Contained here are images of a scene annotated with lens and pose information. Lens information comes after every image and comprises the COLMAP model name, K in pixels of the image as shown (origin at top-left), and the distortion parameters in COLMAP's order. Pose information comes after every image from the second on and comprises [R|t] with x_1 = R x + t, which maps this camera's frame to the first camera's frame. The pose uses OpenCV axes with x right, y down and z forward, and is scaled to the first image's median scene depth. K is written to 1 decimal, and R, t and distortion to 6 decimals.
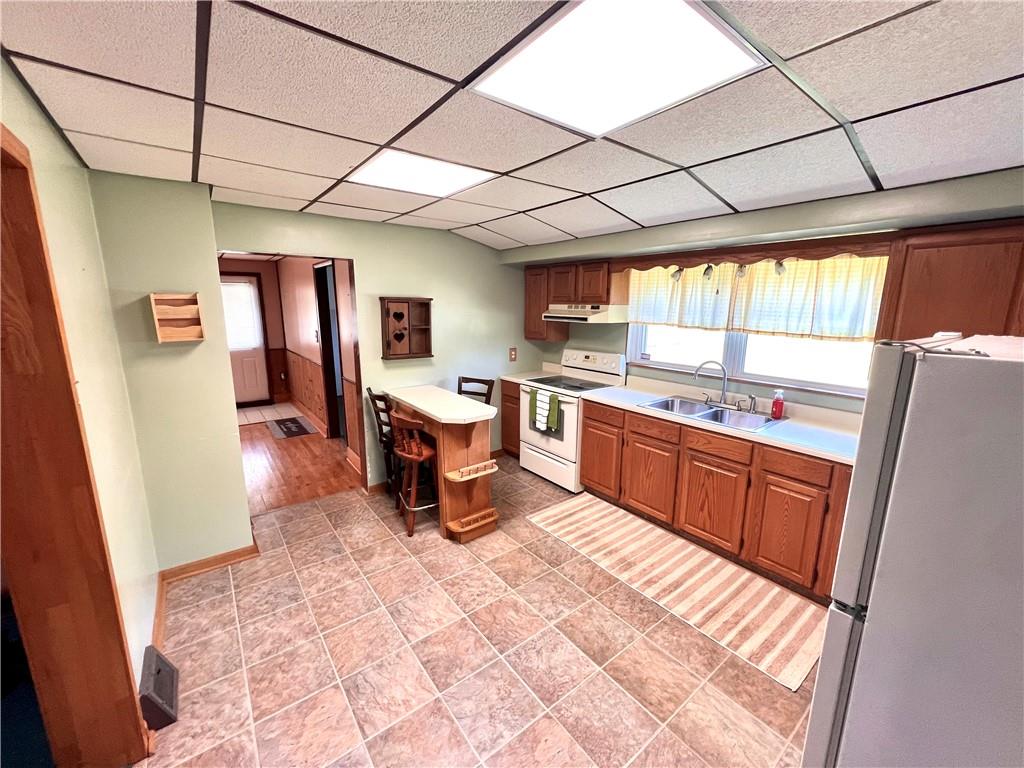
lens RADIAL K [[421.7, 0, 501.1], [0, 421.7, 385.1], [0, 0, 1]] dist [-0.000789, 0.000850]
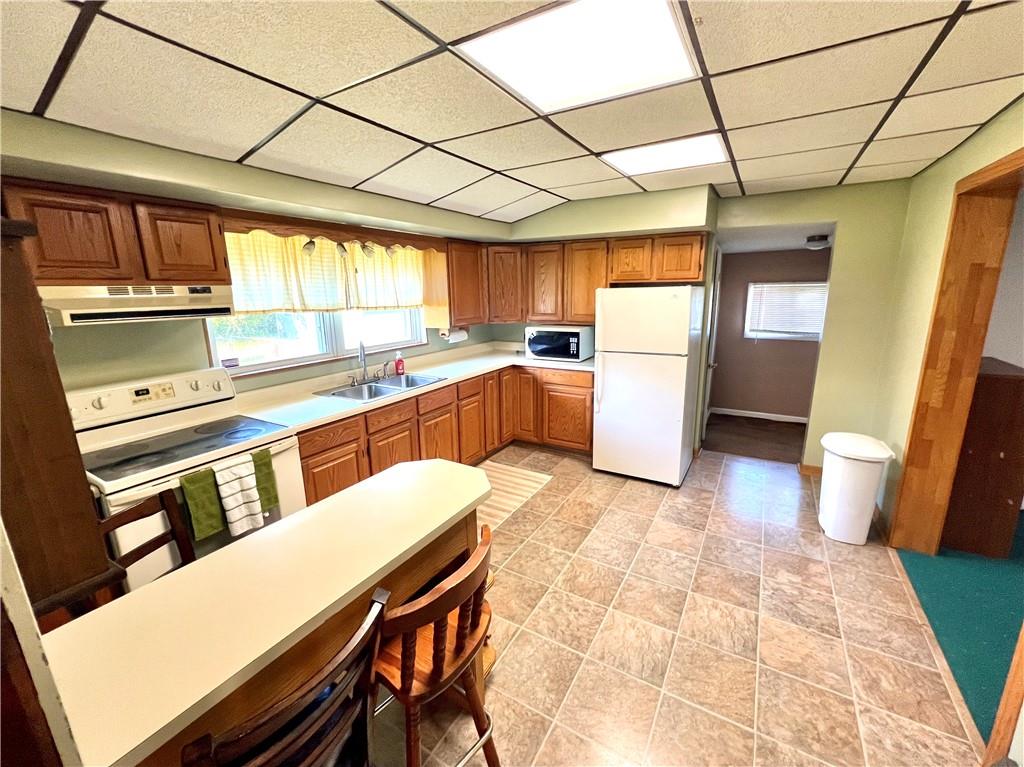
lens RADIAL K [[421.7, 0, 521.3], [0, 421.7, 382.5], [0, 0, 1]] dist [-0.000789, 0.000850]
pose [[-0.403068, -0.202188, 0.892556, -0.578246], [0.190213, 0.935483, 0.297810, -0.192242], [-0.895185, 0.289813, -0.338604, 1.045580]]
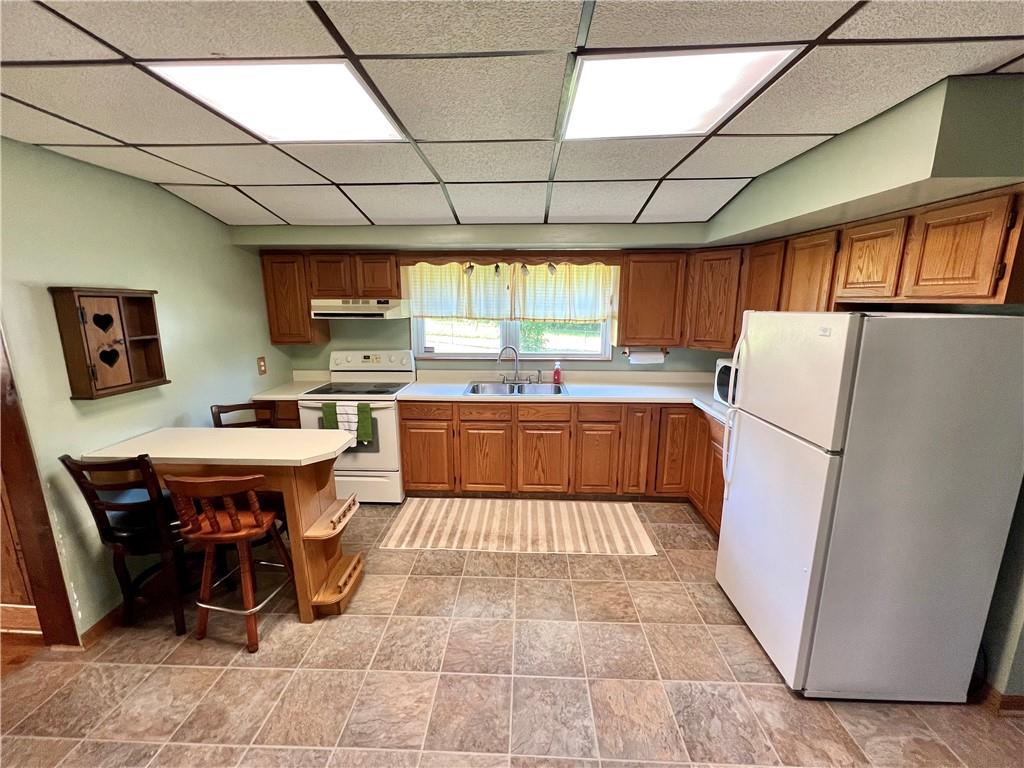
lens RADIAL K [[421.7, 0, 517.5], [0, 421.7, 383.8], [0, 0, 1]] dist [-0.000789, 0.000850]
pose [[0.617472, -0.160148, 0.770117, -0.417042], [0.155335, 0.984601, 0.080204, -0.044497], [-0.771103, 0.070102, 0.632840, 0.244310]]
